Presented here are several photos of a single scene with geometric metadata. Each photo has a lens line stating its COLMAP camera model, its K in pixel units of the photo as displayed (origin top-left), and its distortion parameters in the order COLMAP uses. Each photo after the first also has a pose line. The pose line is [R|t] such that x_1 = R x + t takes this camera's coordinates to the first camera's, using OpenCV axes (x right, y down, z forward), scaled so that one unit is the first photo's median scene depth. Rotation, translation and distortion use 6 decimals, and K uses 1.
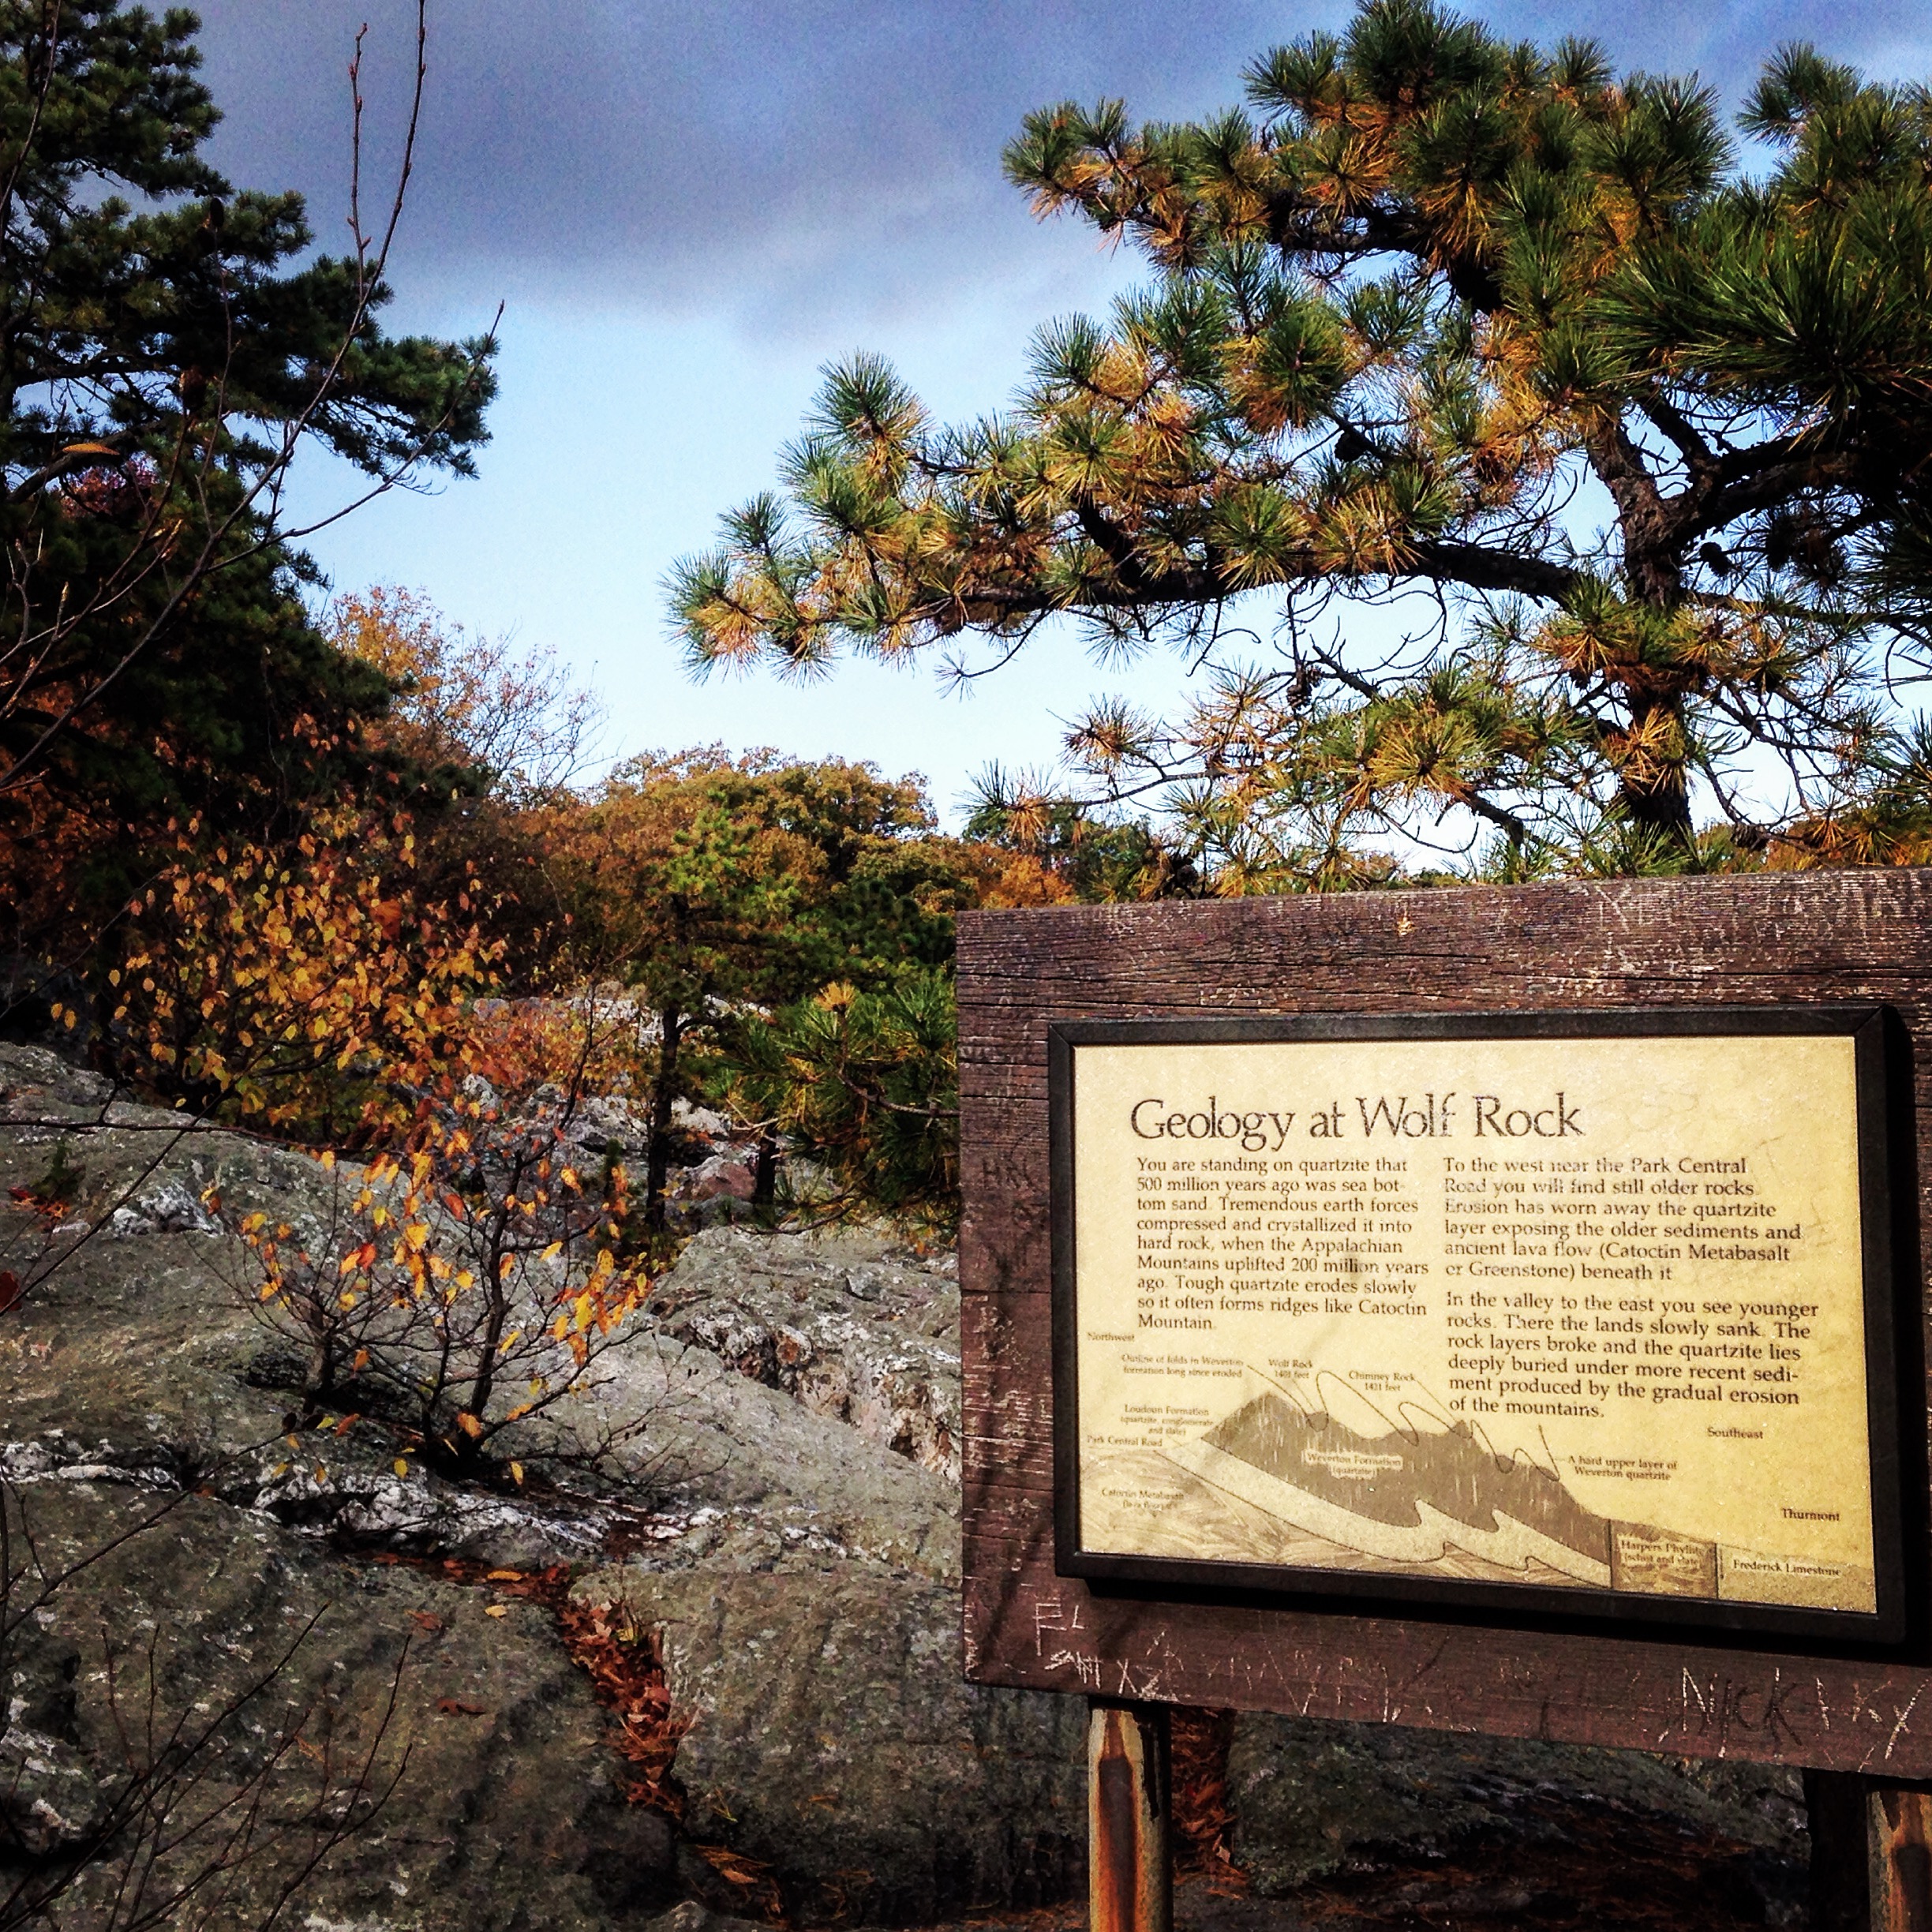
lens RADIAL K [[2862.9, 0, 966.0], [0, 2862.9, 966.0], [0, 0, 1]] dist [-0.002624, 0.006266]
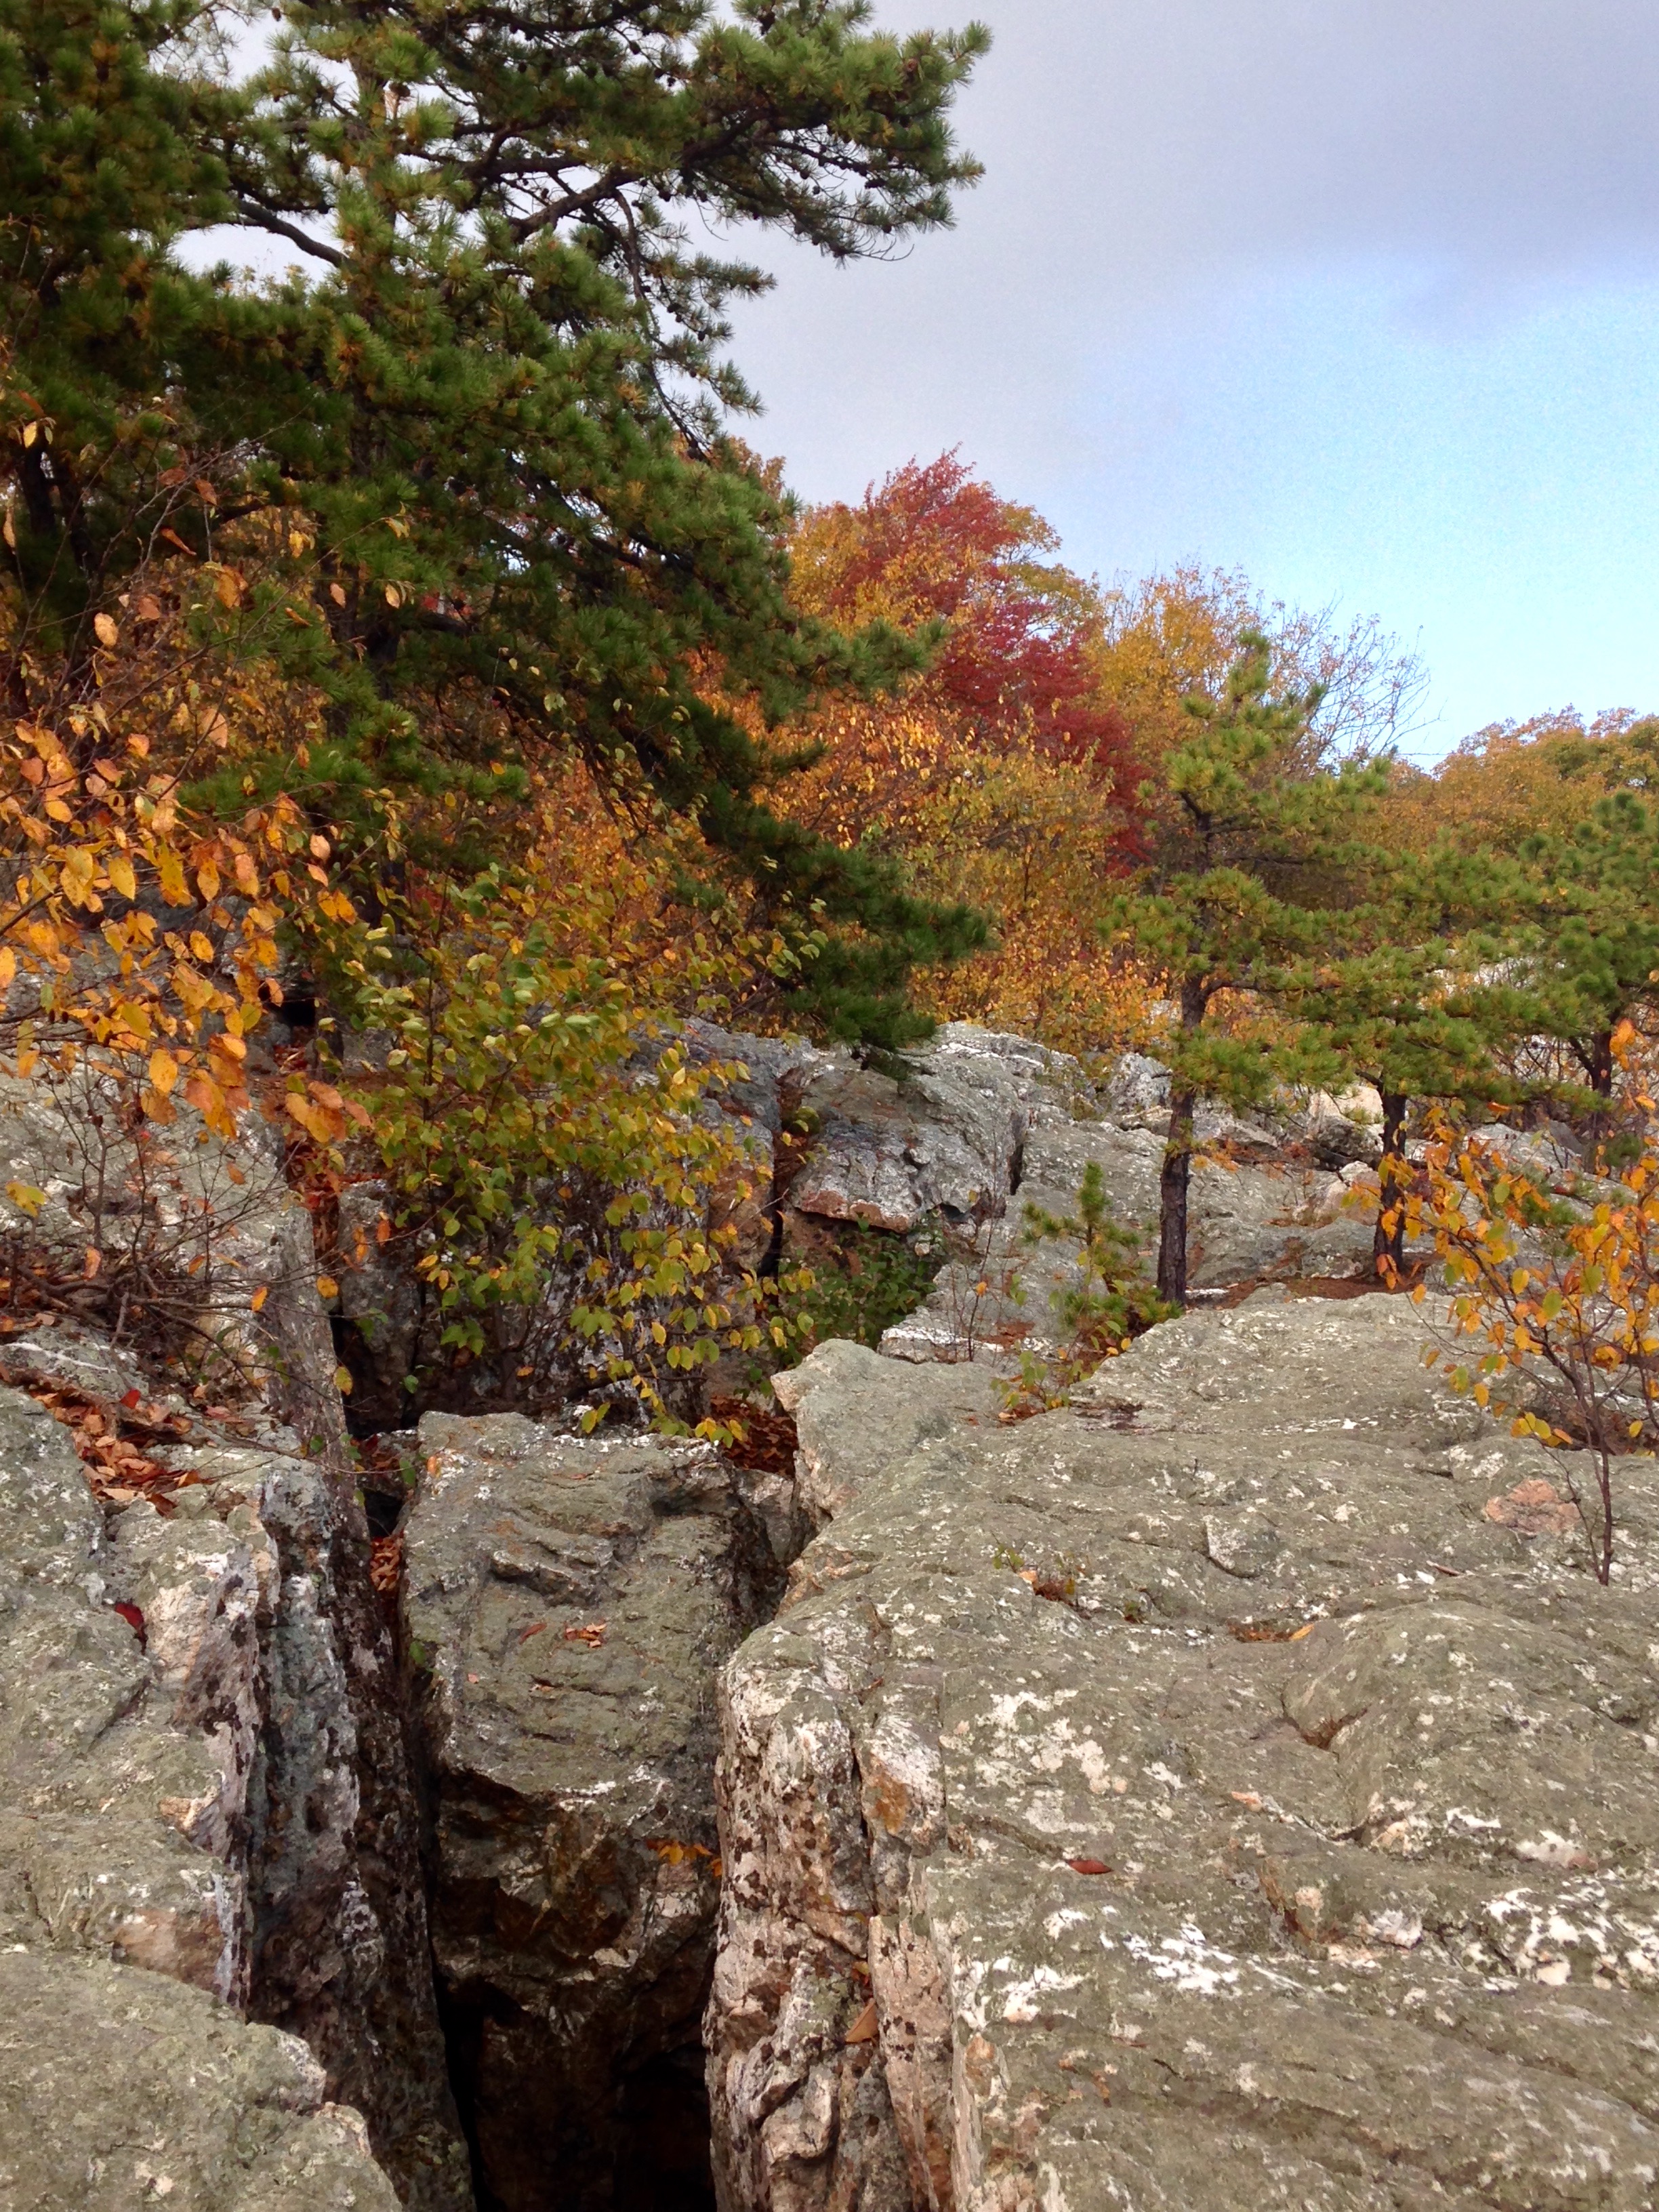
lens RADIAL K [[2464.2, 0, 829.5], [0, 2464.2, 1106.0], [0, 0, 1]] dist [0.158094, 0.006282]
pose [[0.924790, -0.011457, -0.380305, 0.034918], [0.035976, 0.997701, 0.057428, 0.010168], [0.378773, -0.066791, 0.923076, 0.380129]]
